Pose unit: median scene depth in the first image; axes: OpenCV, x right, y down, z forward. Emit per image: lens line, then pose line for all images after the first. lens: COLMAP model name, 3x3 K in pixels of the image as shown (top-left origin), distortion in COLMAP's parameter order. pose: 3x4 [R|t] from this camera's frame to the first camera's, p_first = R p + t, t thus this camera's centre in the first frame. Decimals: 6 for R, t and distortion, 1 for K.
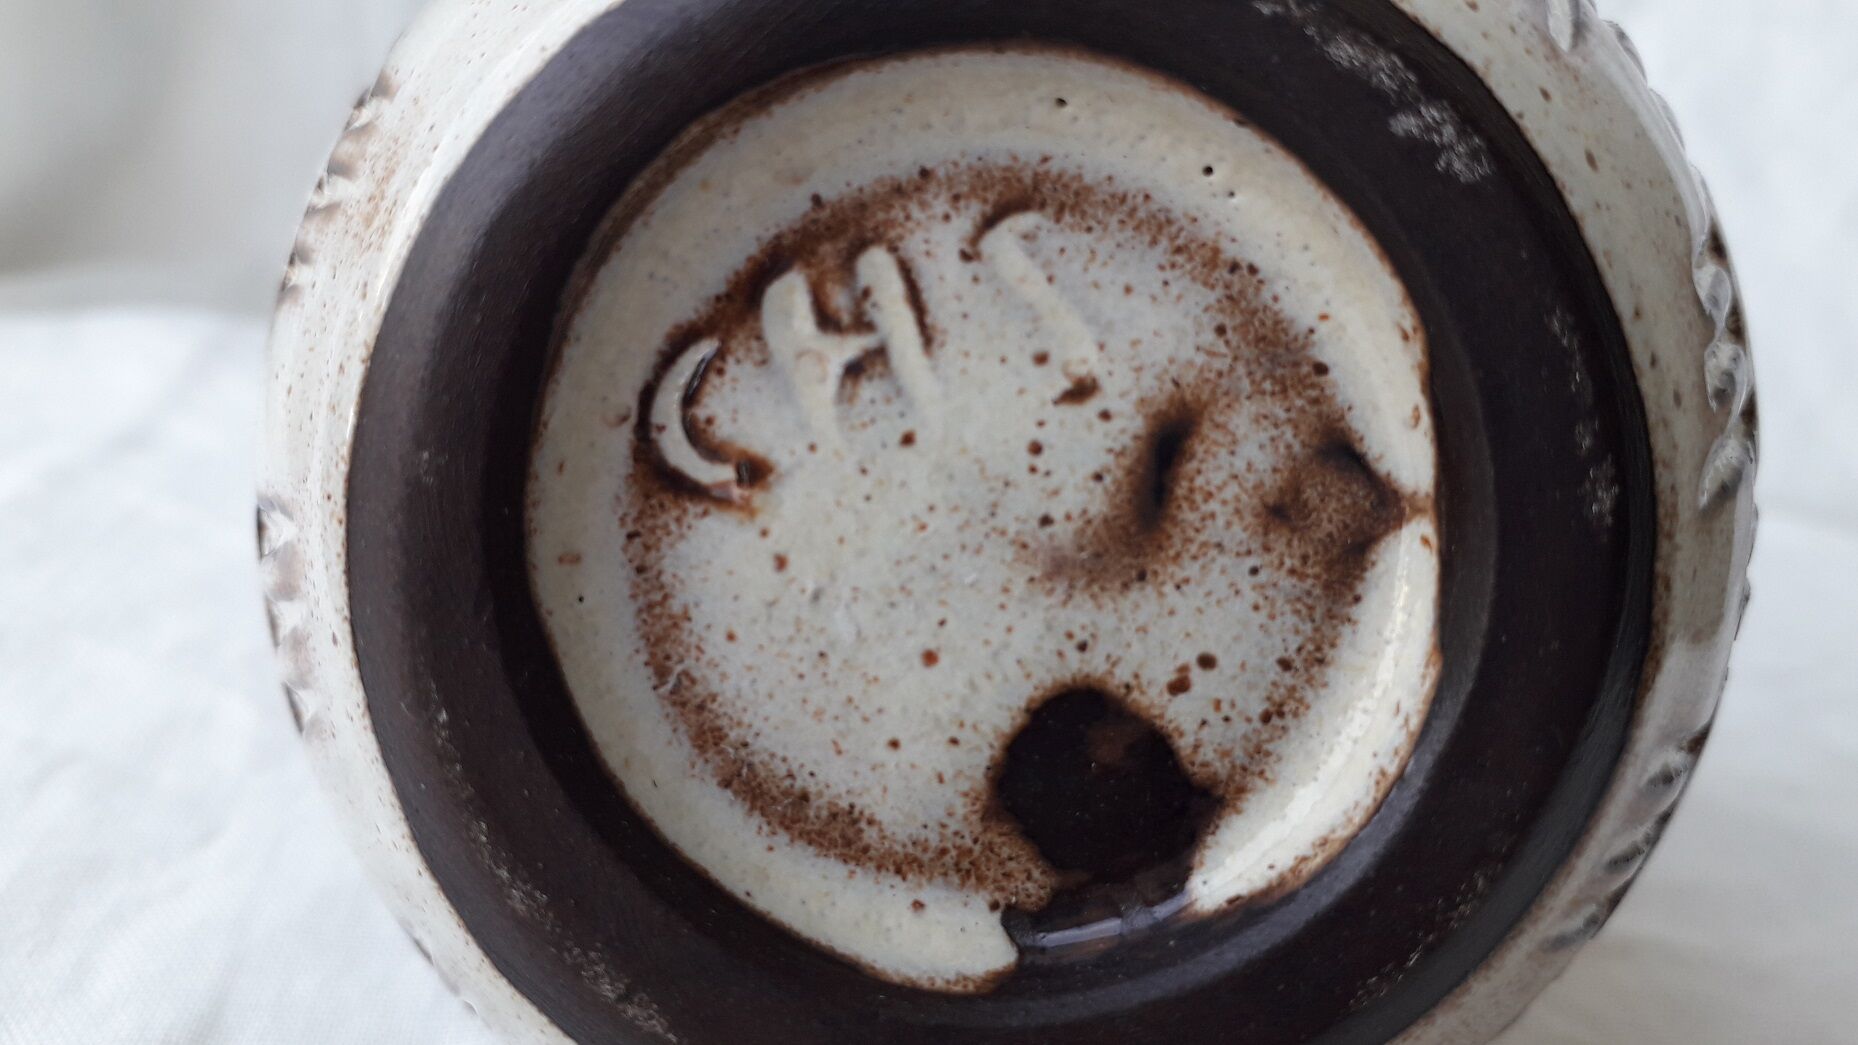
lens RADIAL K [[1441.9, 0, 926.5], [0, 1441.9, 530.6], [0, 0, 1]] dist [0.181949, -0.650987]
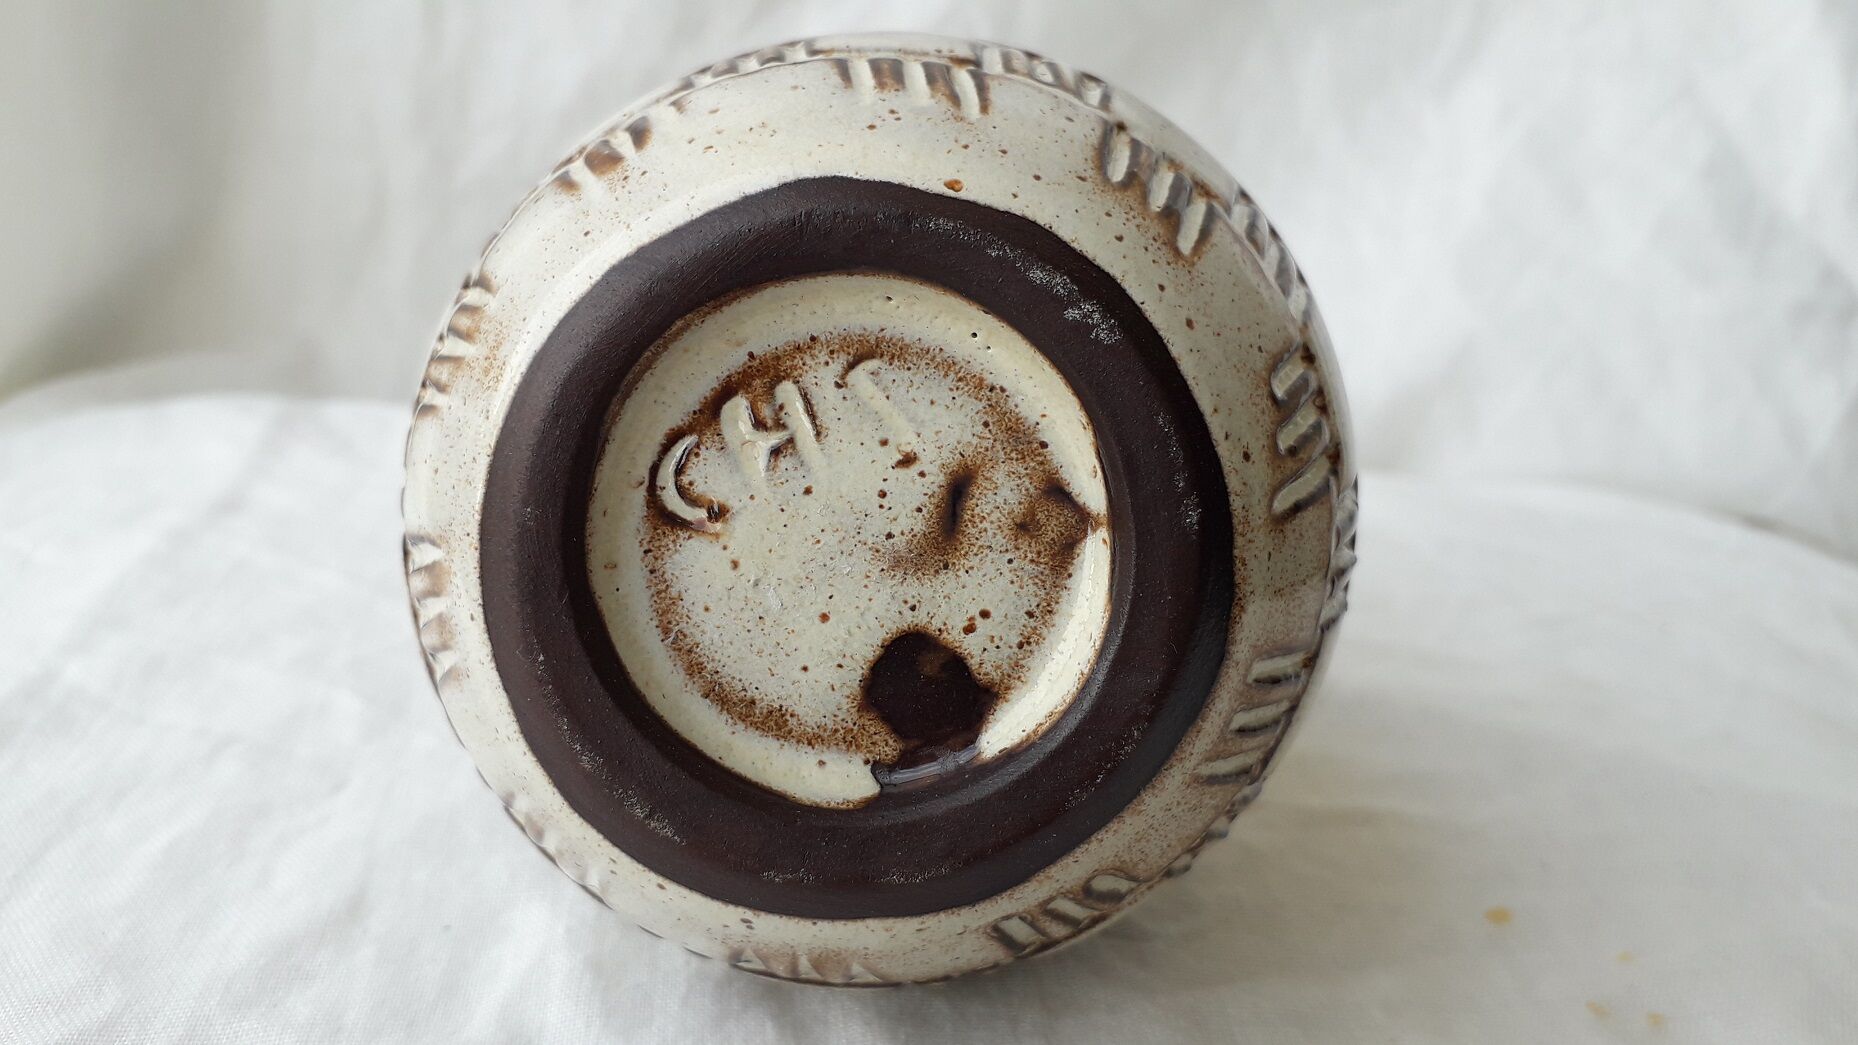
lens RADIAL K [[1417.9, 0, 998.4], [0, 1417.9, 499.3], [0, 0, 1]] dist [0.063580, -0.007235]
pose [[0.998176, -0.027209, 0.053895, 0.122699], [0.028724, 0.999208, -0.027543, 0.000118], [-0.053103, 0.029041, 0.998167, -0.704307]]
